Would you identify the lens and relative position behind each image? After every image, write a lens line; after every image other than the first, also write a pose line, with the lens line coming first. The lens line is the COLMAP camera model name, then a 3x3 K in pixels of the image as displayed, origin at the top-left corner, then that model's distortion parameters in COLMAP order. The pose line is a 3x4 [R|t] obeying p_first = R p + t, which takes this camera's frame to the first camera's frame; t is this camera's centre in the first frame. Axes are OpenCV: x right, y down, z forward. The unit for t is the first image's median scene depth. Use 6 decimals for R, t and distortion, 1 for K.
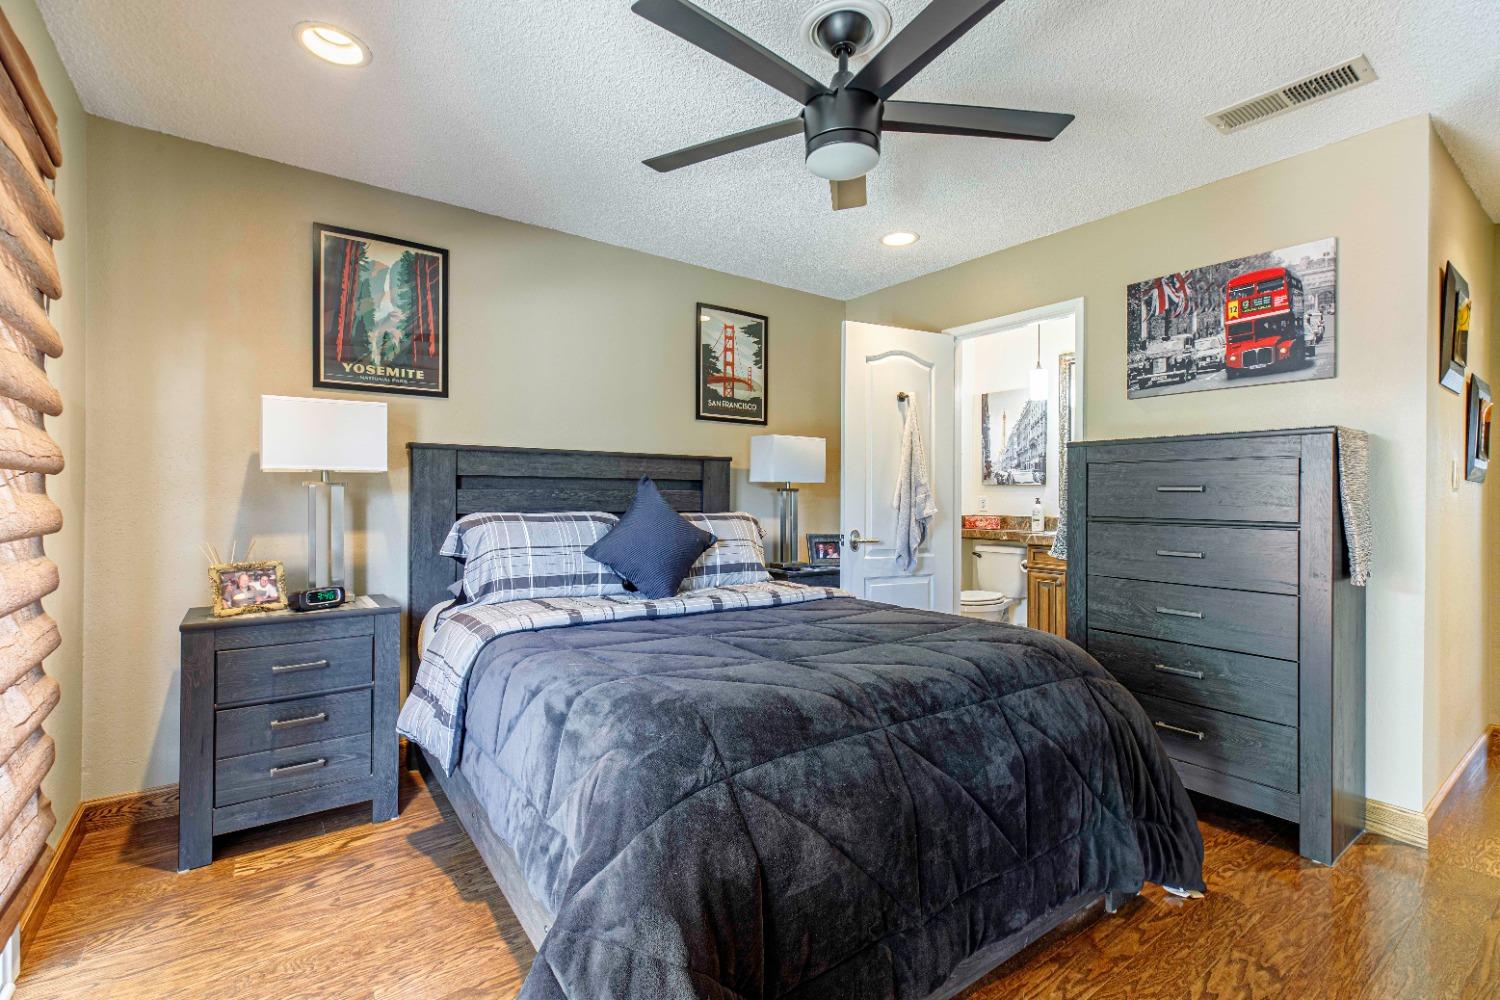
lens RADIAL K [[680.0, 0, 743.3], [0, 680.0, 498.8], [0, 0, 1]] dist [0.012591, -0.002250]
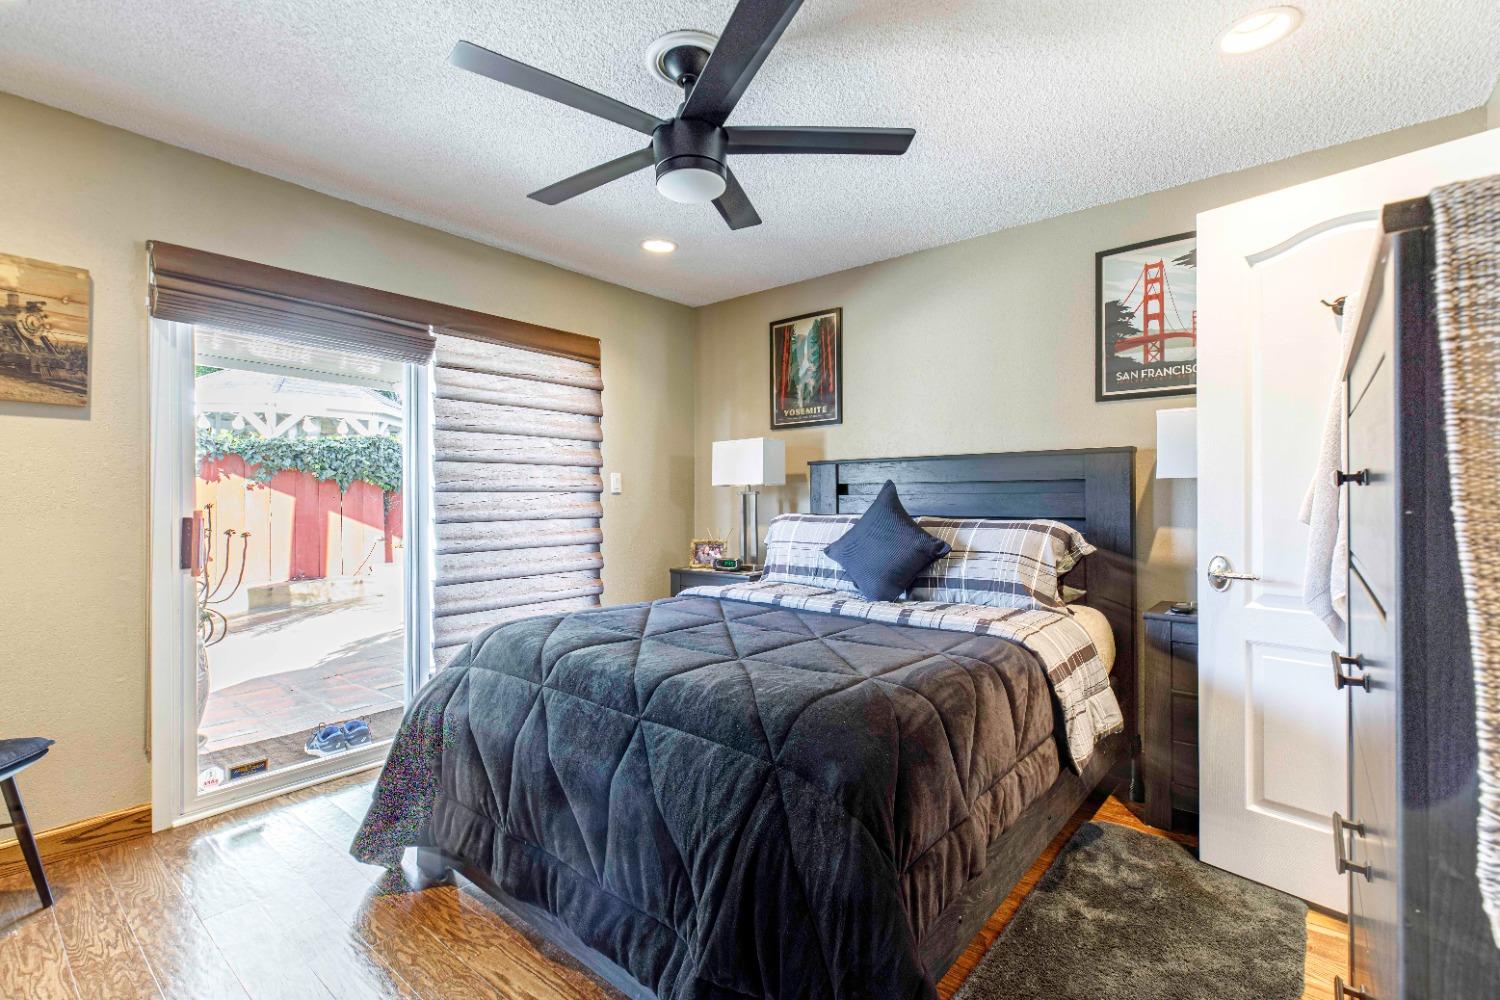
lens RADIAL K [[680.0, 0, 741.3], [0, 680.0, 499.8], [0, 0, 1]] dist [0.012591, -0.002250]
pose [[0.233946, -0.003720, -0.972242, 0.745668], [0.000169, 0.999993, -0.003786, -0.001307], [0.972249, 0.000721, 0.233945, 0.517730]]
